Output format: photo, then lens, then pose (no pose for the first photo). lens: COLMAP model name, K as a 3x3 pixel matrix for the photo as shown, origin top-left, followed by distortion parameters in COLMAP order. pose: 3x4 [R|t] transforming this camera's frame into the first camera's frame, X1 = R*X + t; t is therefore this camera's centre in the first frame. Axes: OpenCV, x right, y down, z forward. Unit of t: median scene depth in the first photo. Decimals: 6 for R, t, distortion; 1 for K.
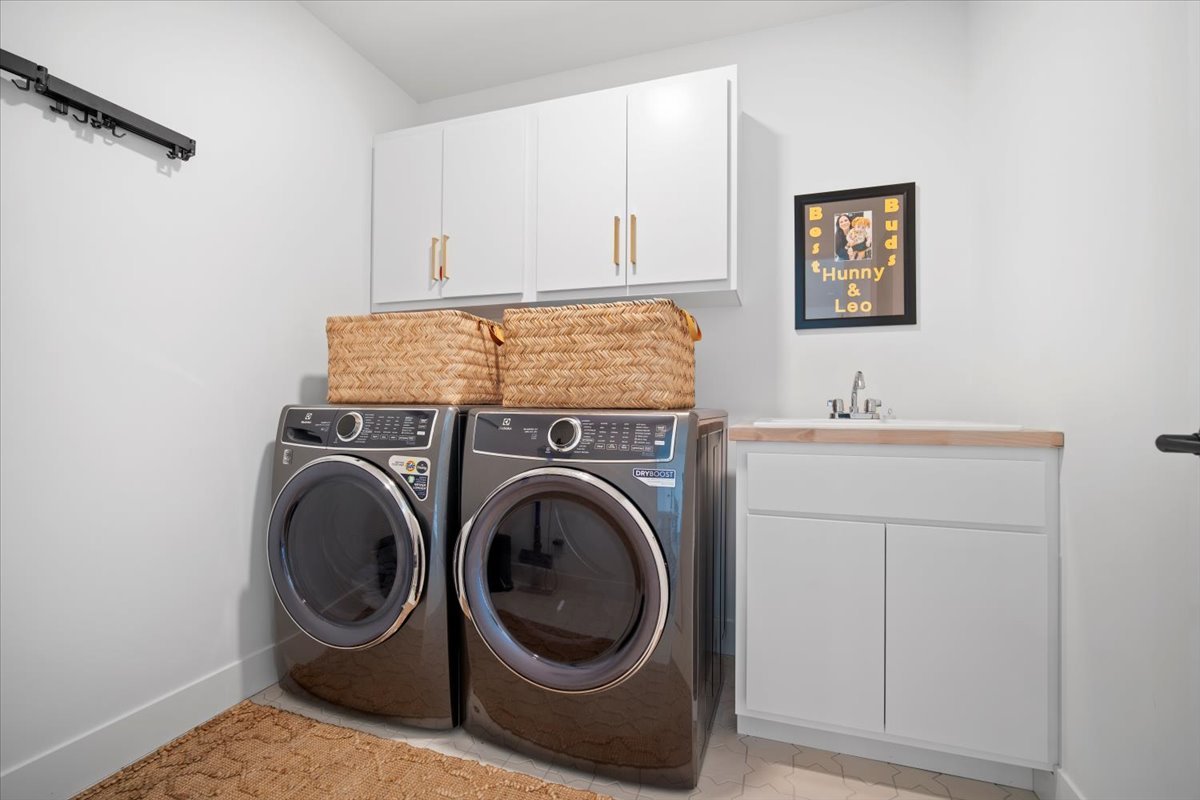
lens RADIAL K [[520.6, 0, 598.6], [0, 520.6, 399.9], [0, 0, 1]] dist [-0.008241, -0.000101]
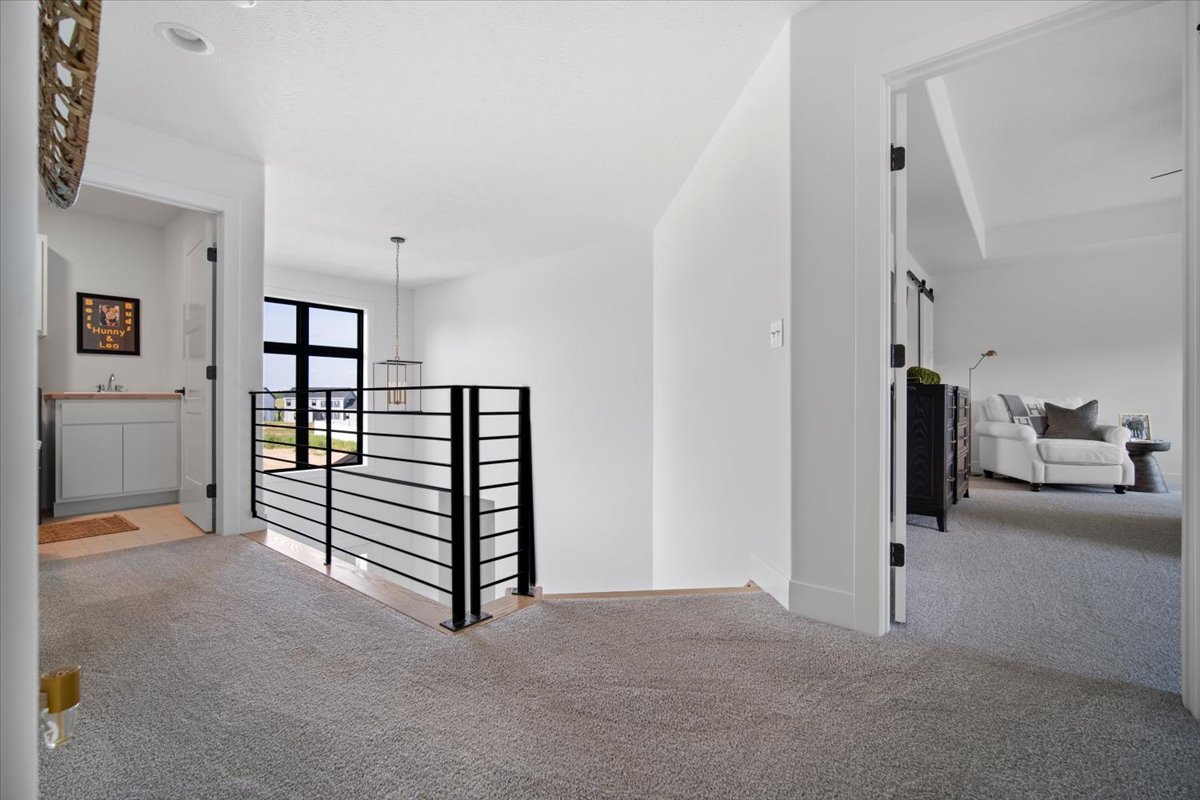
lens RADIAL K [[520.6, 0, 598.4], [0, 520.6, 399.0], [0, 0, 1]] dist [-0.008241, -0.000101]
pose [[0.342332, -0.003234, 0.939573, -0.944377], [-0.005568, 0.999970, 0.005471, 0.035542], [-0.939563, -0.007104, 0.342304, -1.871336]]
